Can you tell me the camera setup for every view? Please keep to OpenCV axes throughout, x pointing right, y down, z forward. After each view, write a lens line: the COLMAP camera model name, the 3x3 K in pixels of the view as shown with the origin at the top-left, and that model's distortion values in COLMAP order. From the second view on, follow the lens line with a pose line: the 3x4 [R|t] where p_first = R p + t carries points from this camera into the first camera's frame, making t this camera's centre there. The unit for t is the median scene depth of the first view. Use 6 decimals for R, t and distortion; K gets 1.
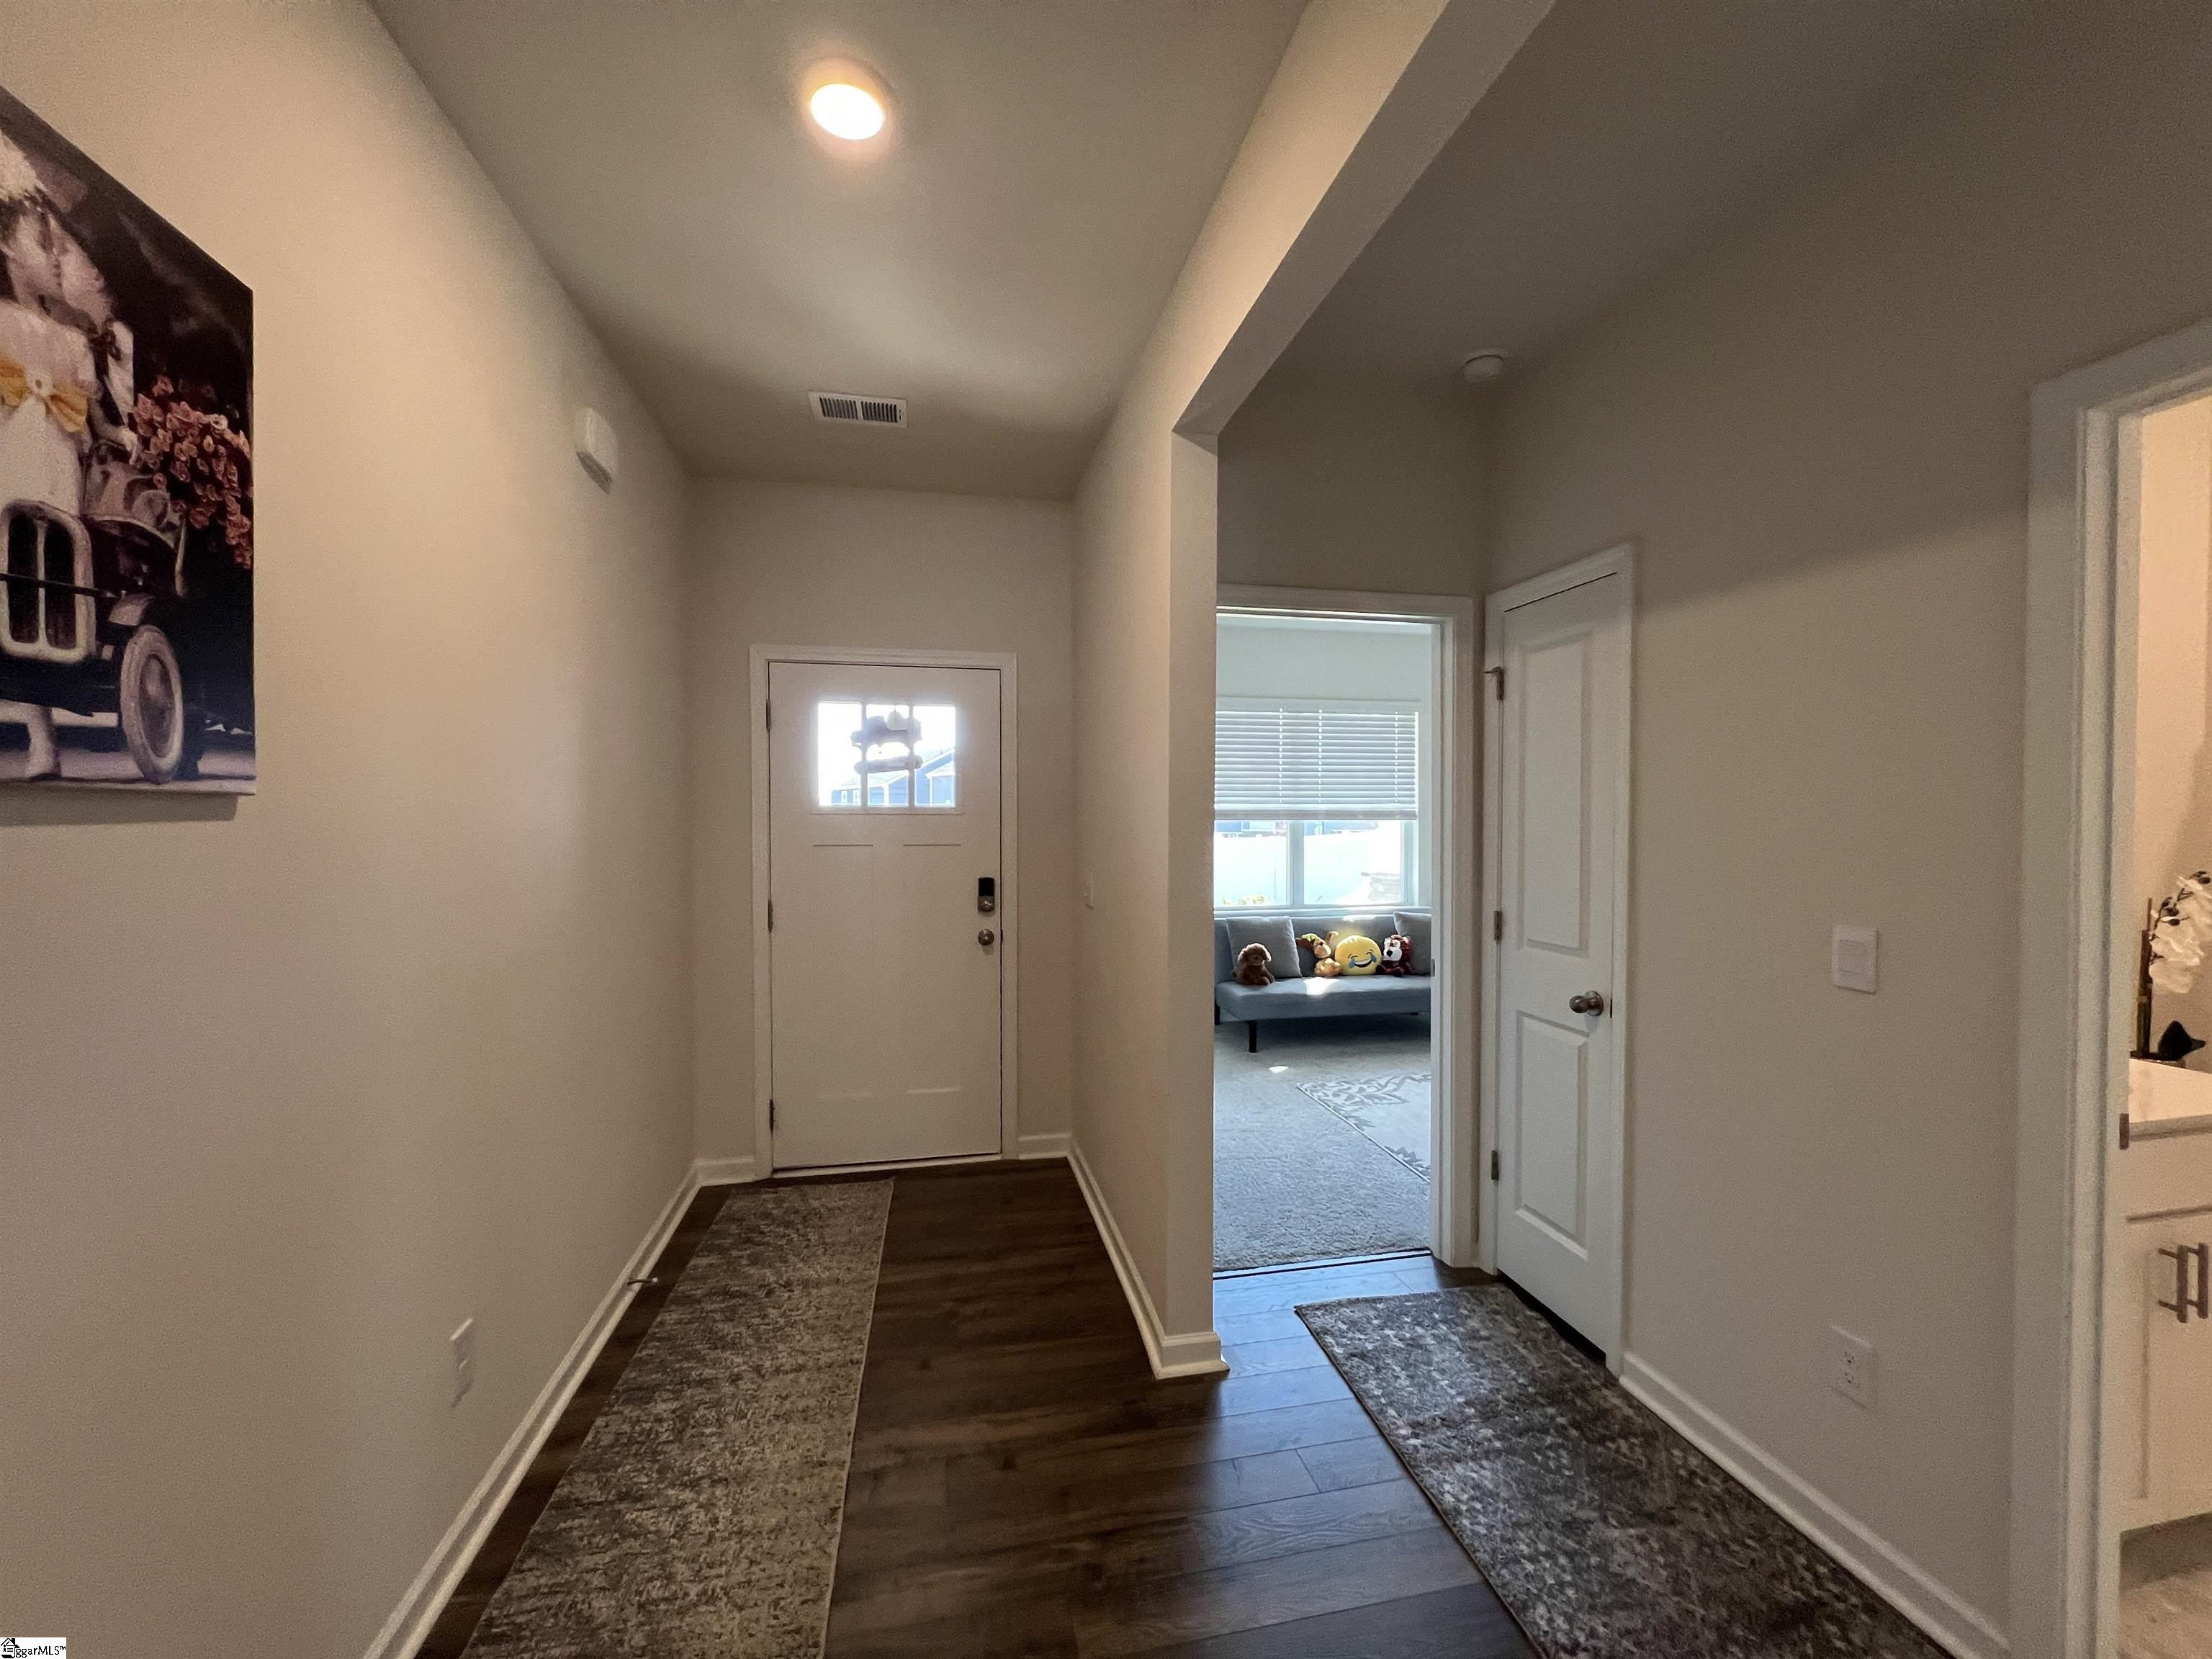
lens RADIAL K [[881.4, 0, 1087.5], [0, 881.4, 823.1], [0, 0, 1]] dist [-0.002035, 0.000780]
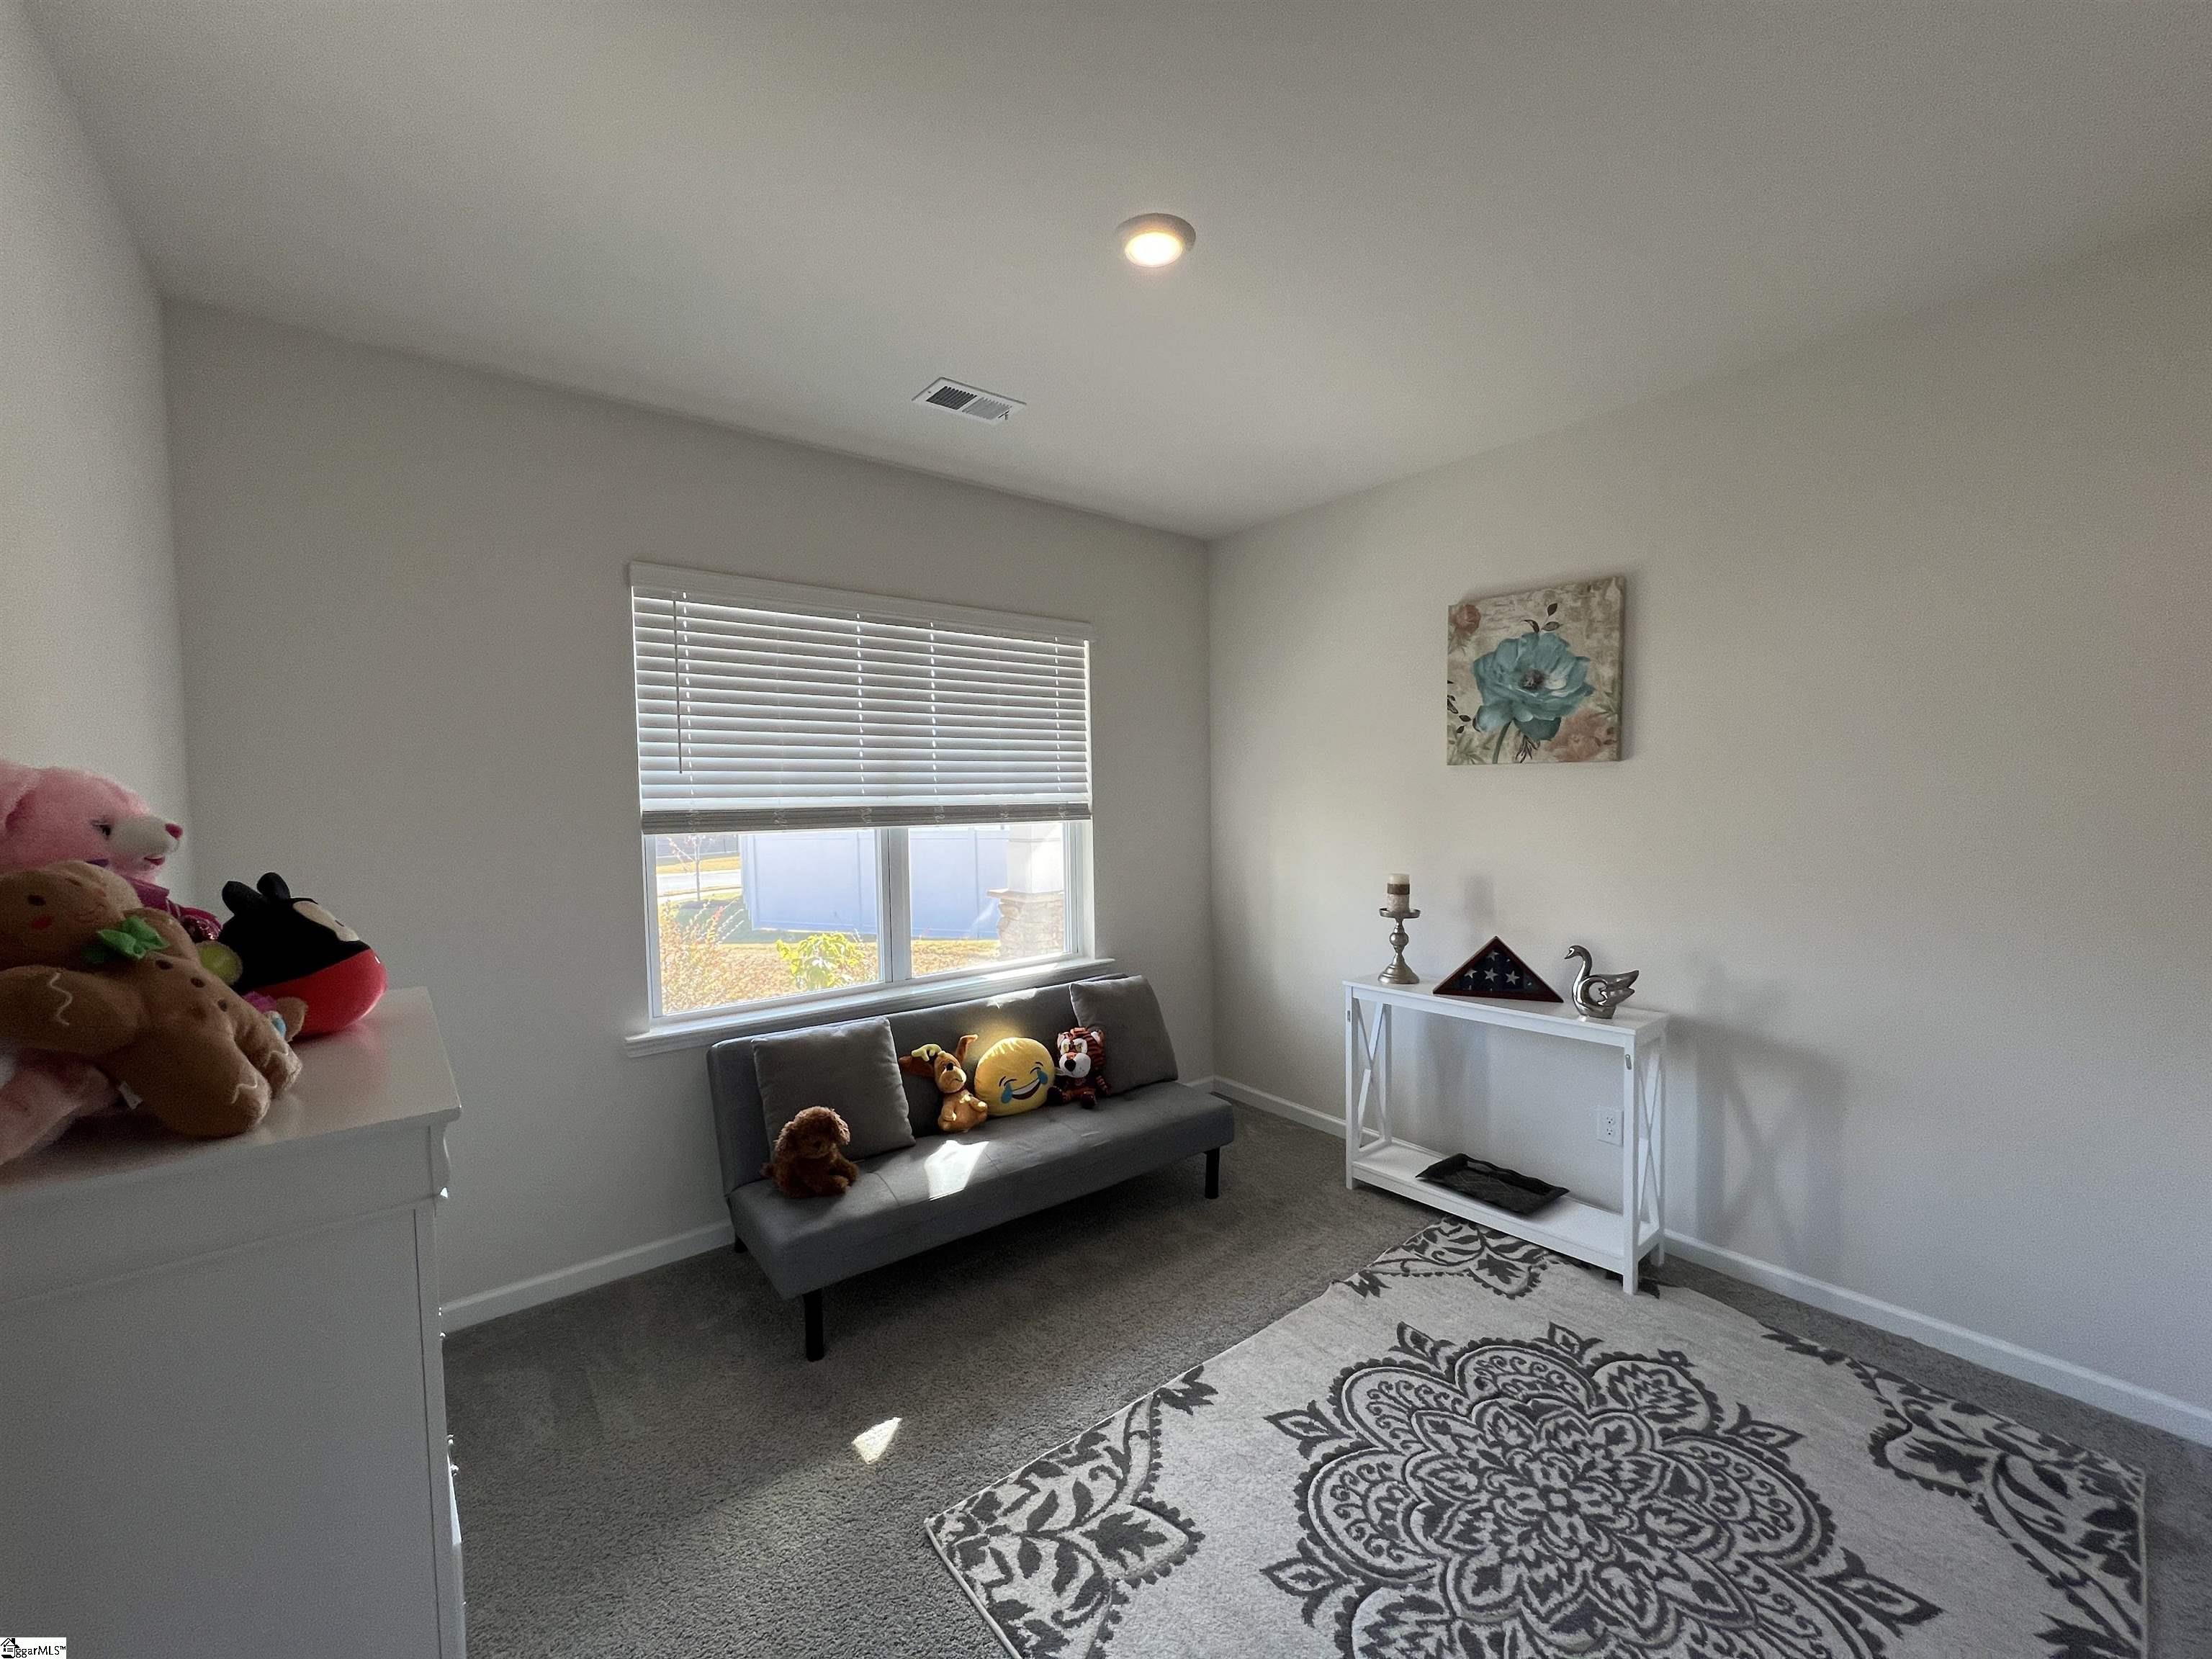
lens RADIAL K [[881.4, 0, 1089.3], [0, 881.4, 836.7], [0, 0, 1]] dist [-0.002035, 0.000780]
pose [[0.895209, -0.034207, 0.444333, 0.118937], [0.024522, 0.999320, 0.027527, -0.009918], [-0.444972, -0.013747, 0.895439, 0.526199]]
